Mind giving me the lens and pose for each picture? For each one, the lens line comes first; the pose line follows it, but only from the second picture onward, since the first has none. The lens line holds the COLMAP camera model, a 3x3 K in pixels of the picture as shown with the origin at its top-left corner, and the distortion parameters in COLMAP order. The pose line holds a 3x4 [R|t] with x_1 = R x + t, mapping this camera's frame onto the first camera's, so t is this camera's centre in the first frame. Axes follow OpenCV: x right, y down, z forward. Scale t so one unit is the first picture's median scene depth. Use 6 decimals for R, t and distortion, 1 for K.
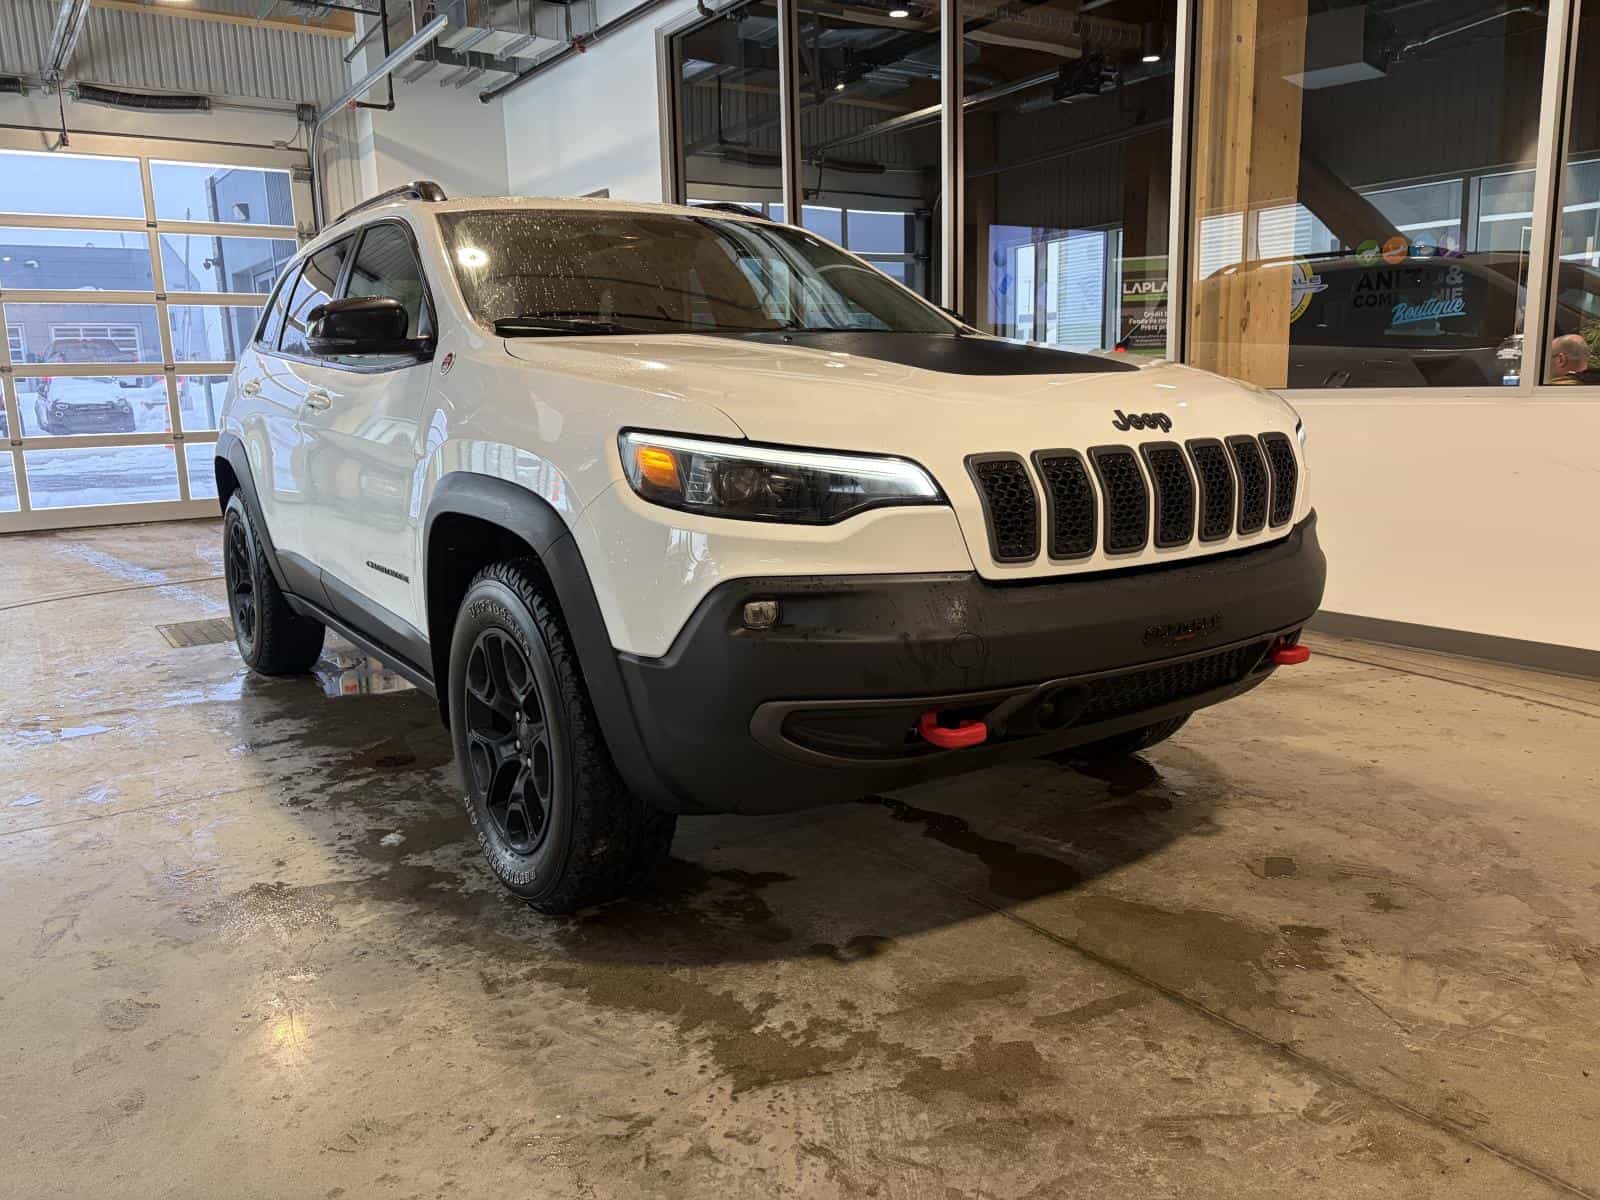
lens RADIAL K [[1175.4, 0, 806.8], [0, 1175.4, 577.2], [0, 0, 1]] dist [0.051122, -0.063655]
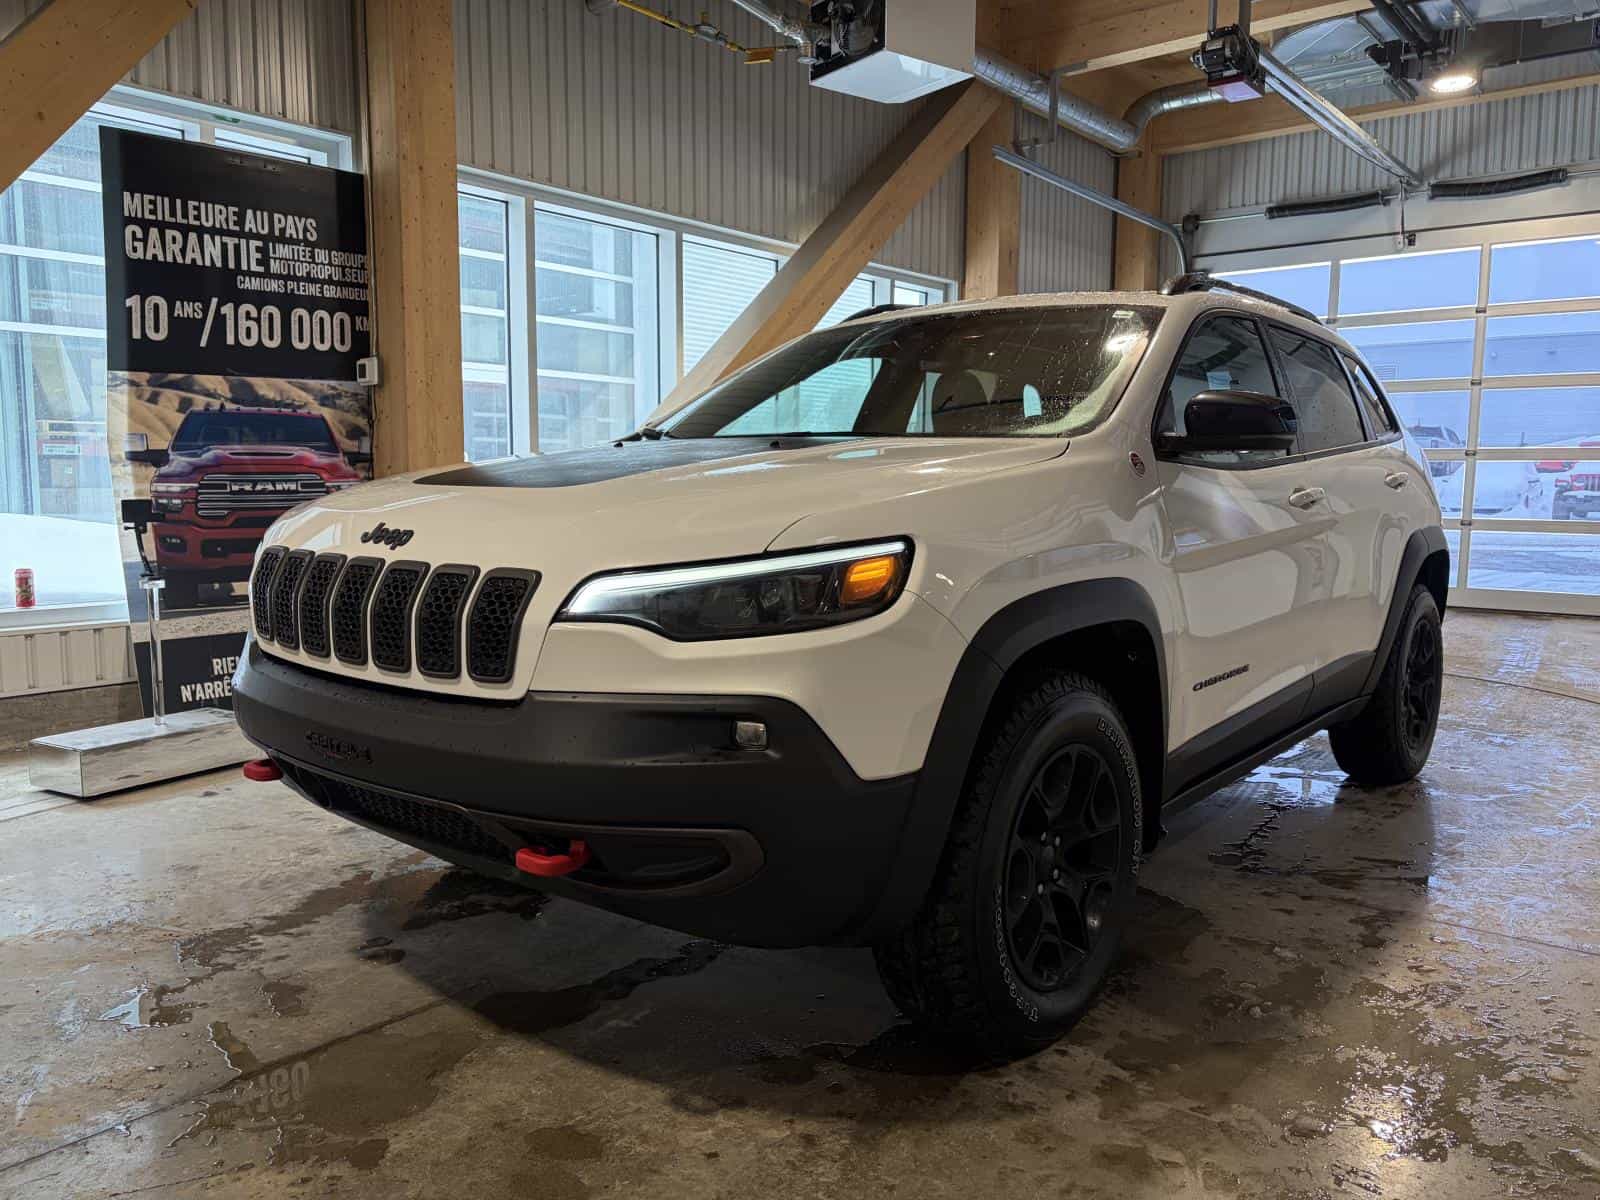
lens RADIAL K [[1203.8, 0, 826.2], [0, 1203.8, 596.9], [0, 0, 1]] dist [0.040248, -0.003117]
pose [[0.297622, 0.125583, -0.946388, 0.681621], [-0.176252, 0.981498, 0.074813, -0.111486], [0.938273, 0.144537, 0.314249, 0.516704]]
